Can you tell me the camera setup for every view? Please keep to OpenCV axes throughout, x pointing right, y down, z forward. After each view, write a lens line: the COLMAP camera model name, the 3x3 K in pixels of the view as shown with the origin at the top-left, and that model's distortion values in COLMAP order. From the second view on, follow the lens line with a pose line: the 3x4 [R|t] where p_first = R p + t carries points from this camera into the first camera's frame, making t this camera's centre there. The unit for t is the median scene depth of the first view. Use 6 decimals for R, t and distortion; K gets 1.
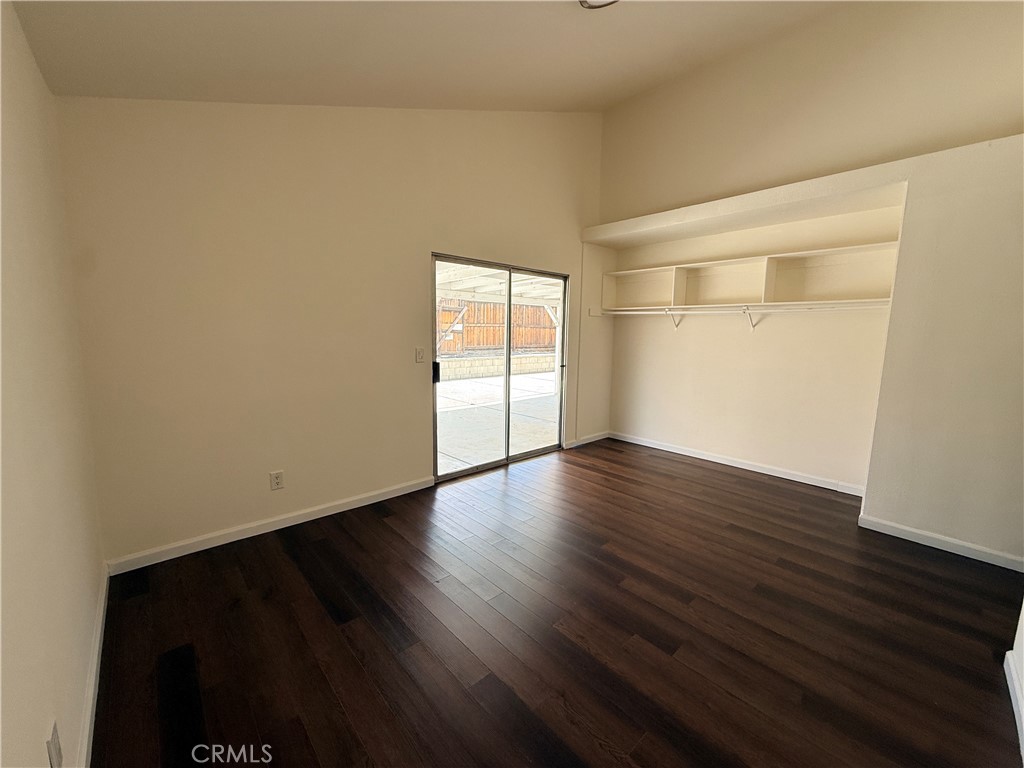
lens RADIAL K [[407.7, 0, 510.6], [0, 407.7, 383.5], [0, 0, 1]] dist [-0.000966, -0.000189]
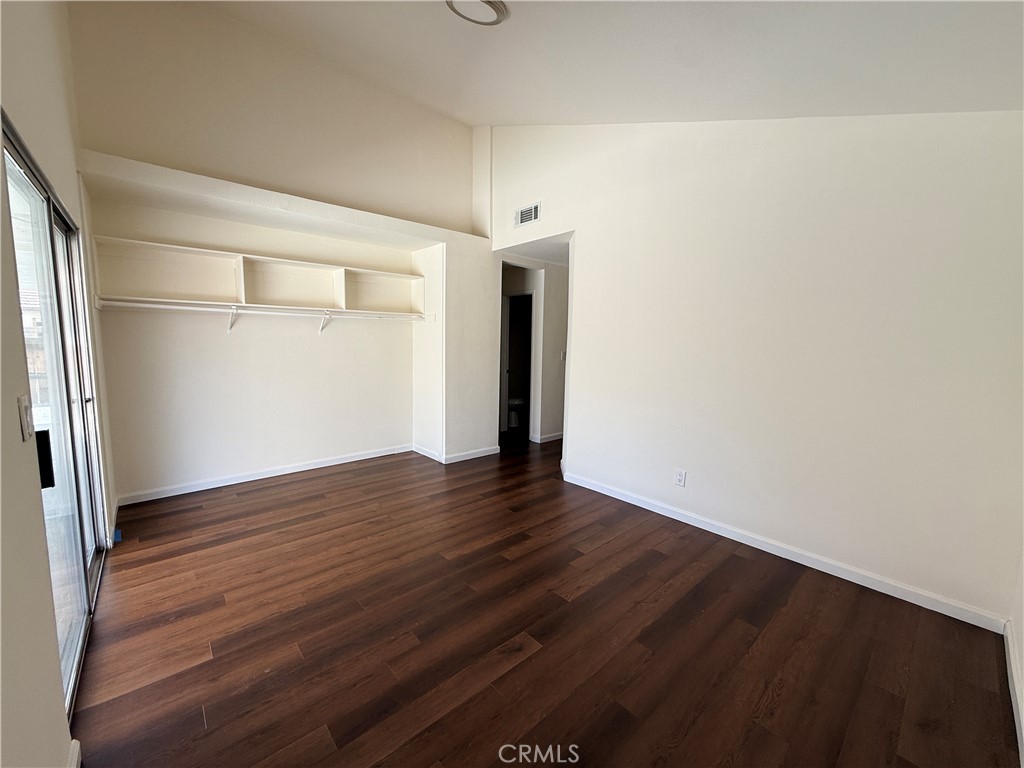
lens RADIAL K [[407.7, 0, 510.6], [0, 407.7, 383.5], [0, 0, 1]] dist [-0.000966, -0.000189]
pose [[0.017014, -0.124487, 0.992075, -0.457326], [0.114751, 0.985906, 0.121745, -0.078182], [-0.993249, 0.111770, 0.031059, 0.509373]]
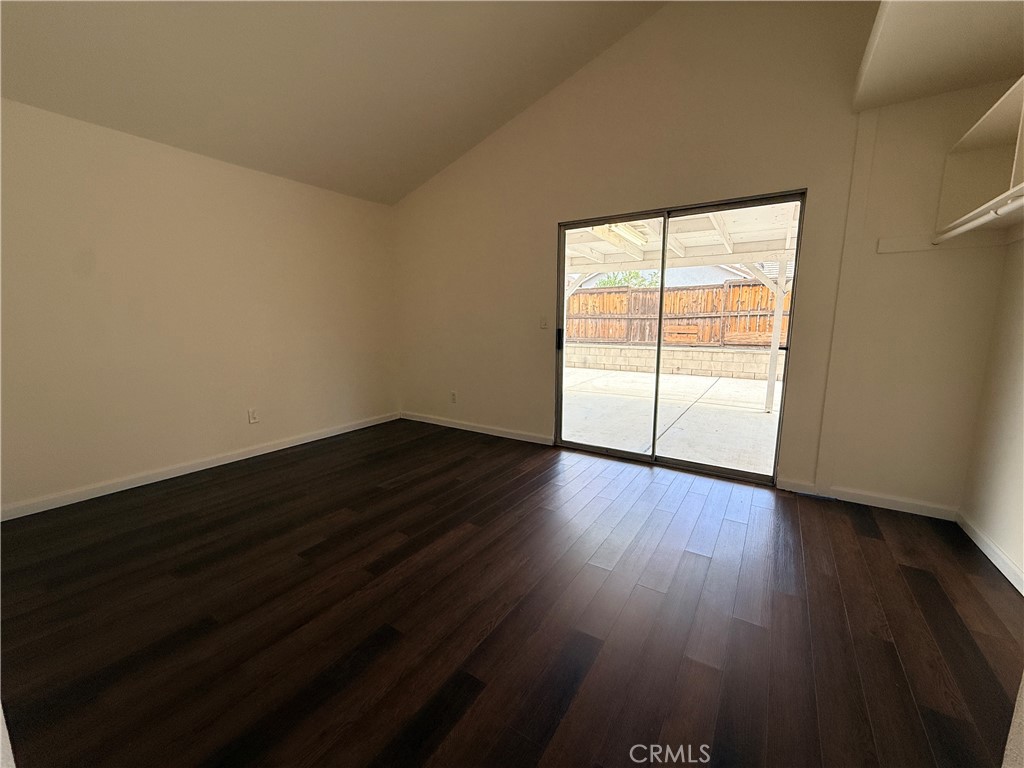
lens RADIAL K [[406.1, 0, 518.2], [0, 406.1, 386.3], [0, 0, 1]] dist [0.000518, 0.000033]
pose [[0.264767, 0.137665, -0.954435, 0.708739], [-0.121148, 0.986664, 0.108706, -0.007581], [0.956672, 0.086846, 0.277914, 0.546266]]
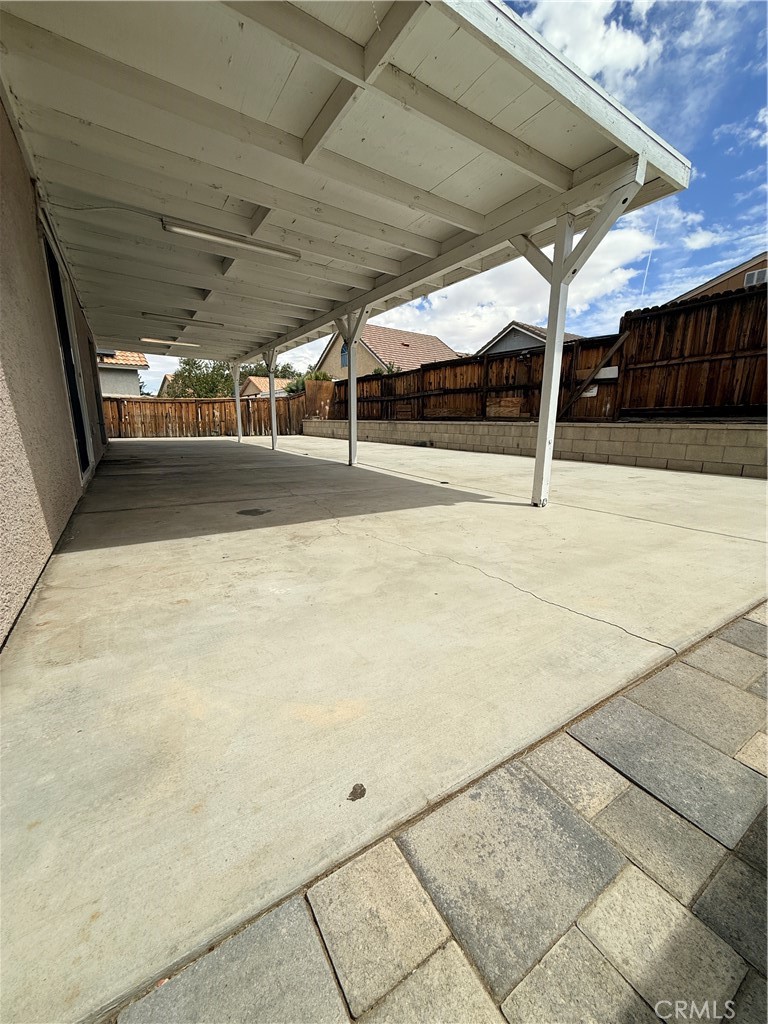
lens RADIAL K [[407.7, 0, 385.0], [0, 407.7, 509.0], [0, 0, 1]] dist [-0.000966, -0.000189]
pose [[-0.182254, 0.194582, -0.963806, 1.735632], [-0.132272, 0.966461, 0.220131, -0.138005], [0.974314, 0.167604, -0.150403, 2.821818]]
